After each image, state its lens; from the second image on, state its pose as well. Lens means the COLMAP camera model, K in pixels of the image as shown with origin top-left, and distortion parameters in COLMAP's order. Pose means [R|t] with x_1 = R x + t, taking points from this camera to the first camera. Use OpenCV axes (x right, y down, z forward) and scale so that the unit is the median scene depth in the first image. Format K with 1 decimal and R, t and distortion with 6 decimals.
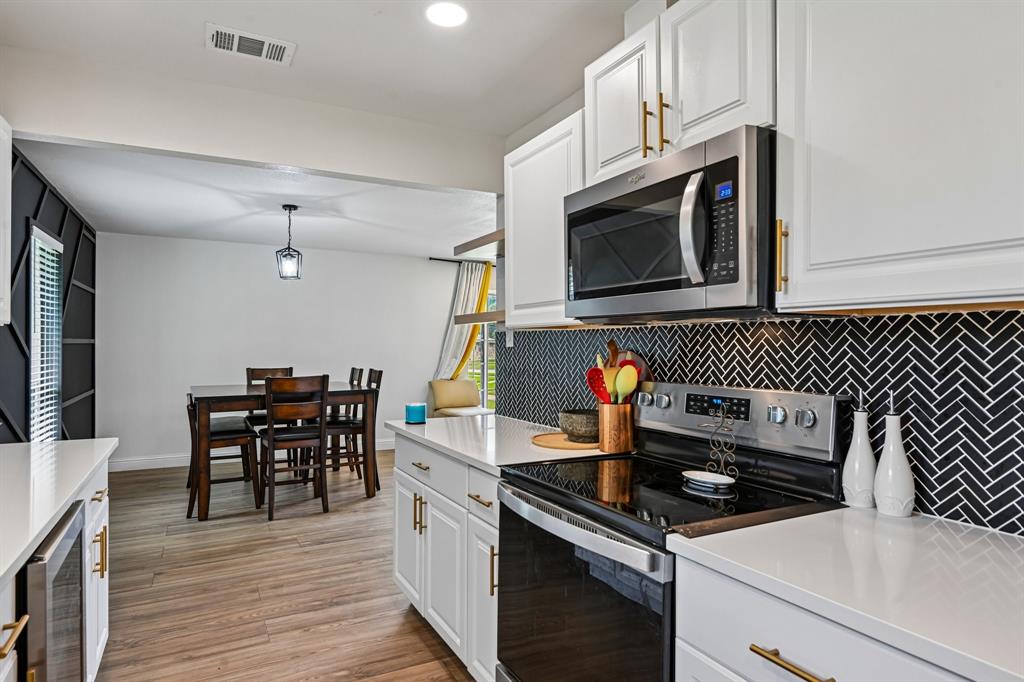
lens RADIAL K [[589.9, 0, 512.2], [0, 589.9, 345.8], [0, 0, 1]] dist [0.013748, -0.010837]
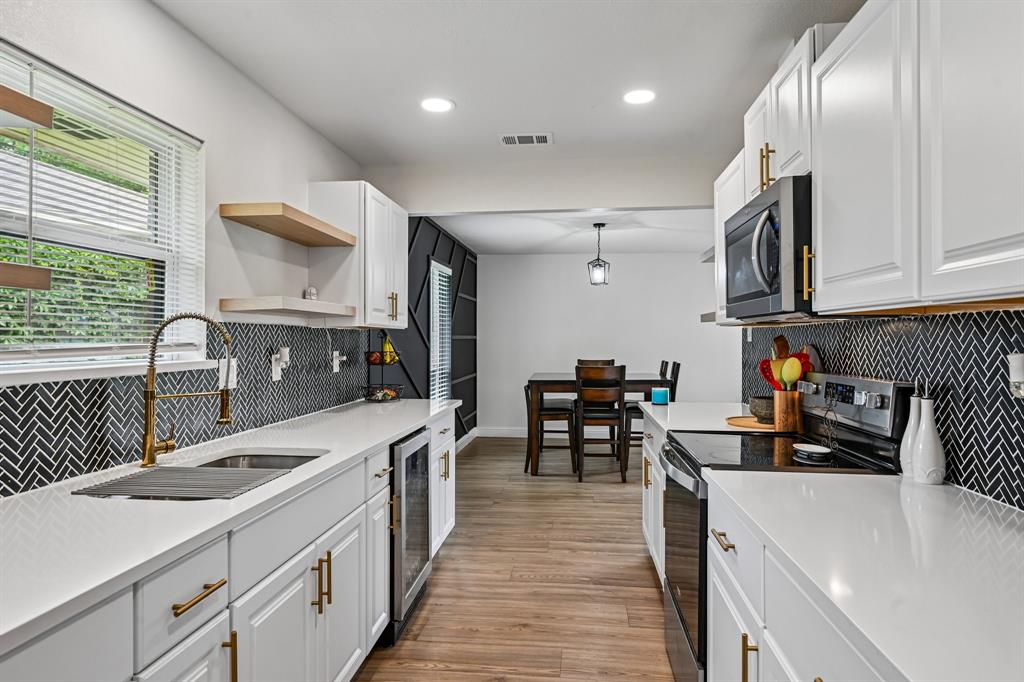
lens RADIAL K [[623.9, 0, 510.5], [0, 623.9, 334.4], [0, 0, 1]] dist [0.025955, -0.000834]
pose [[0.825608, -0.006865, -0.564203, 0.291920], [0.001506, 0.999949, -0.009962, -0.000357], [0.564242, 0.007375, 0.825576, -0.225016]]
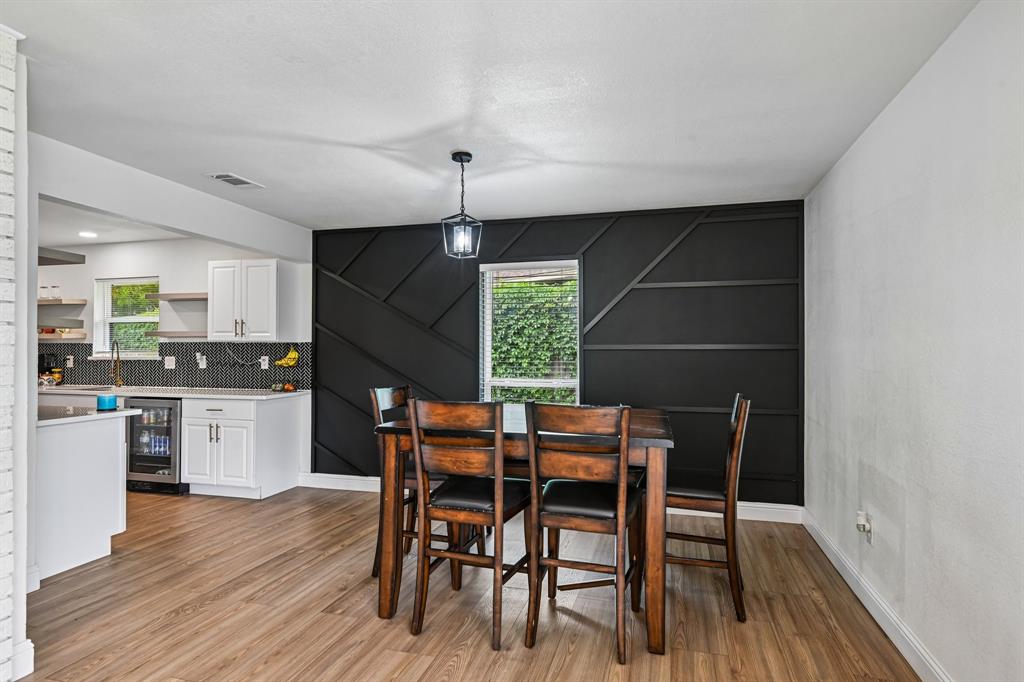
lens RADIAL K [[569.5, 0, 520.2], [0, 569.5, 346.8], [0, 0, 1]] dist [-0.002167, 0.000519]
pose [[-0.679658, -0.009584, -0.733467, 0.124076], [-0.004956, 0.999952, -0.008473, 0.000188], [0.733512, -0.002124, -0.679673, 2.325378]]
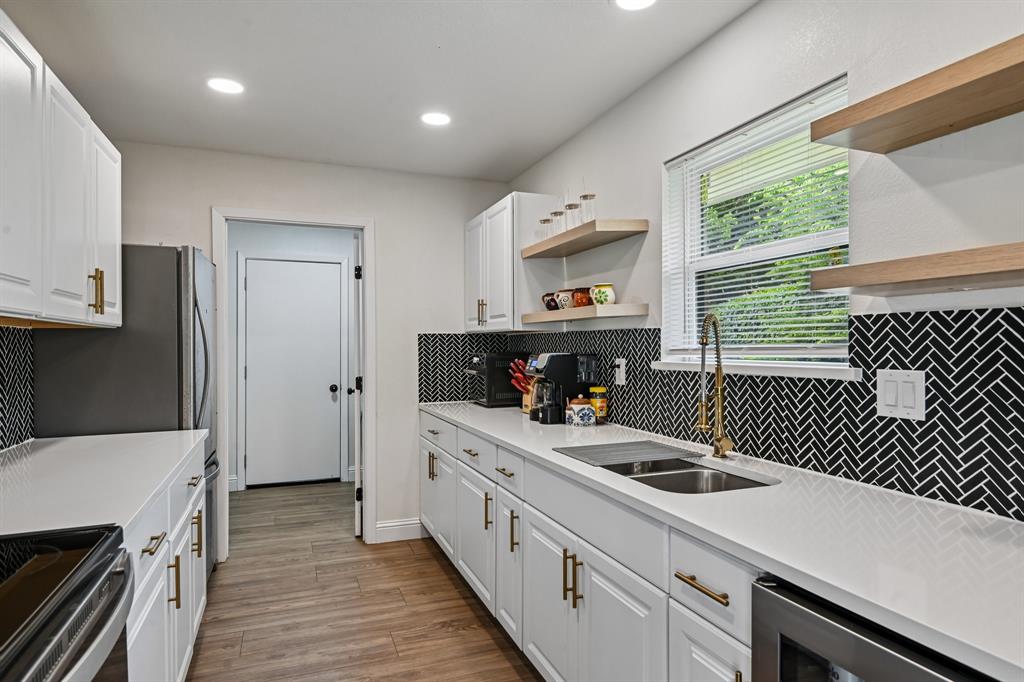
lens RADIAL K [[589.9, 0, 514.0], [0, 589.9, 344.7], [0, 0, 1]] dist [0.013748, -0.010837]
pose [[-0.993229, 0.001659, 0.116159, -0.203846], [0.001916, 0.999996, 0.002100, -0.000164], [-0.116155, 0.002309, -0.993228, 0.747588]]
